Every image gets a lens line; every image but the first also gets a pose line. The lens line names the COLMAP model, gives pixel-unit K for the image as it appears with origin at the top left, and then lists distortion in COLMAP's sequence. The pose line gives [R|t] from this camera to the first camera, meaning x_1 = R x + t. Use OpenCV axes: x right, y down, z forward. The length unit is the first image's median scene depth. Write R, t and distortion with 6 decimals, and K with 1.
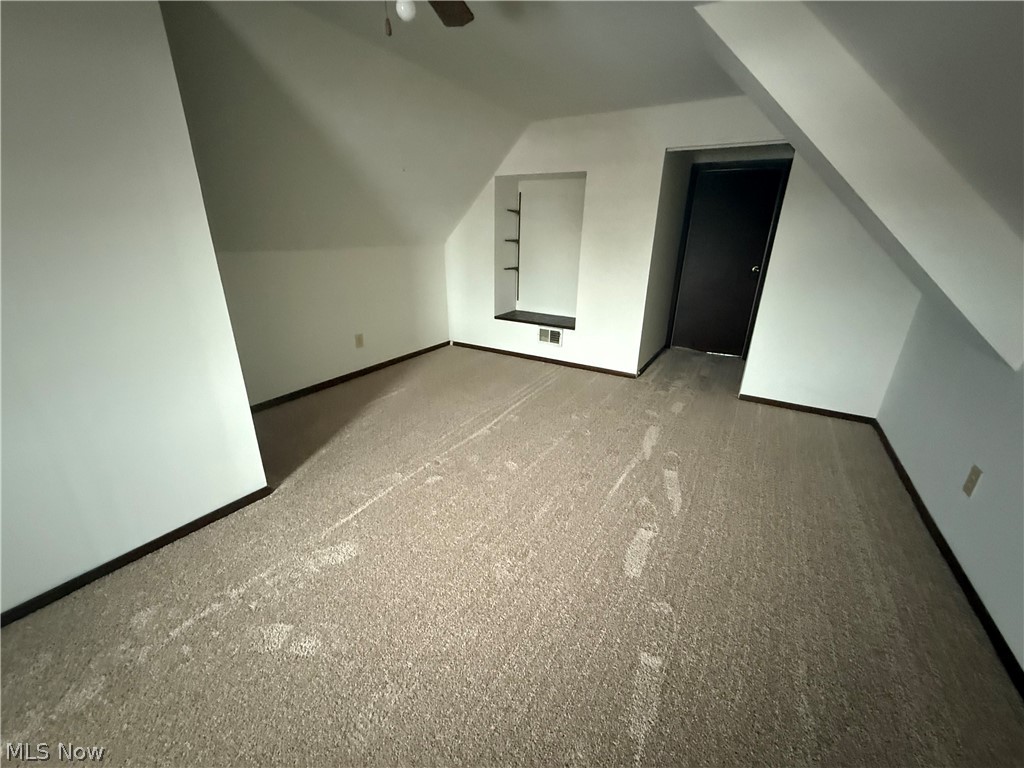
lens RADIAL K [[406.4, 0, 510.4], [0, 406.4, 387.0], [0, 0, 1]] dist [-0.001909, 0.000823]
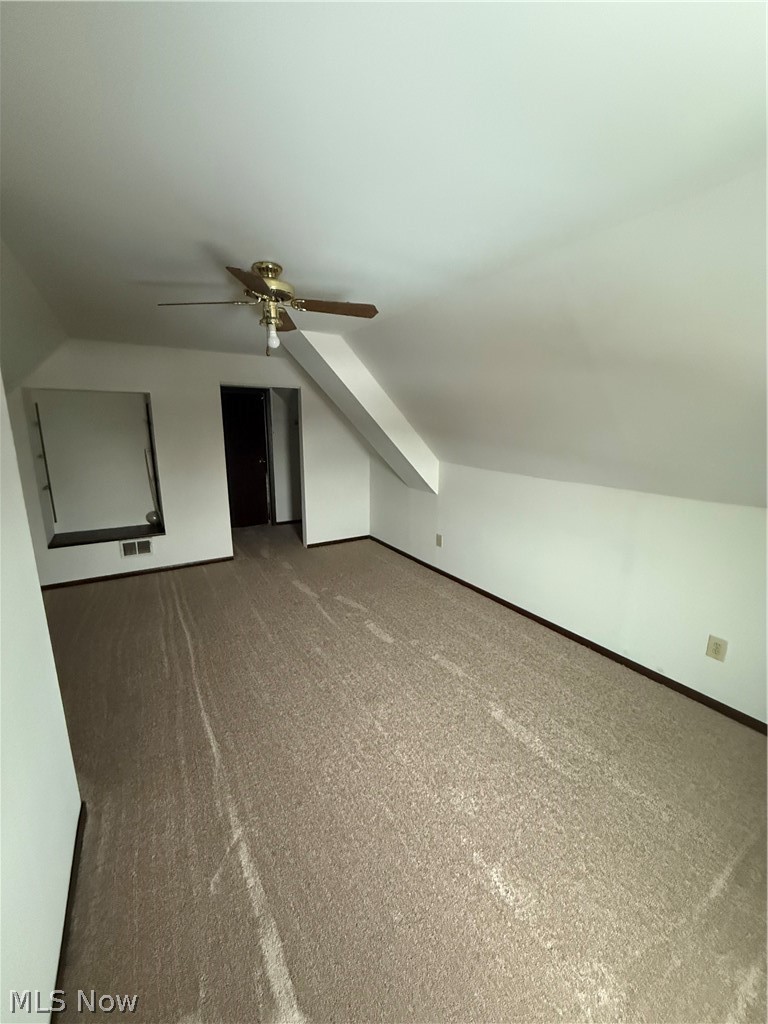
lens RADIAL K [[406.4, 0, 386.6], [0, 406.4, 507.8], [0, 0, 1]] dist [-0.001909, 0.000823]
pose [[0.457427, -0.197568, 0.867022, -0.554595], [0.320949, 0.945967, 0.046230, -0.085569], [-0.829308, 0.257123, 0.496120, -0.002195]]
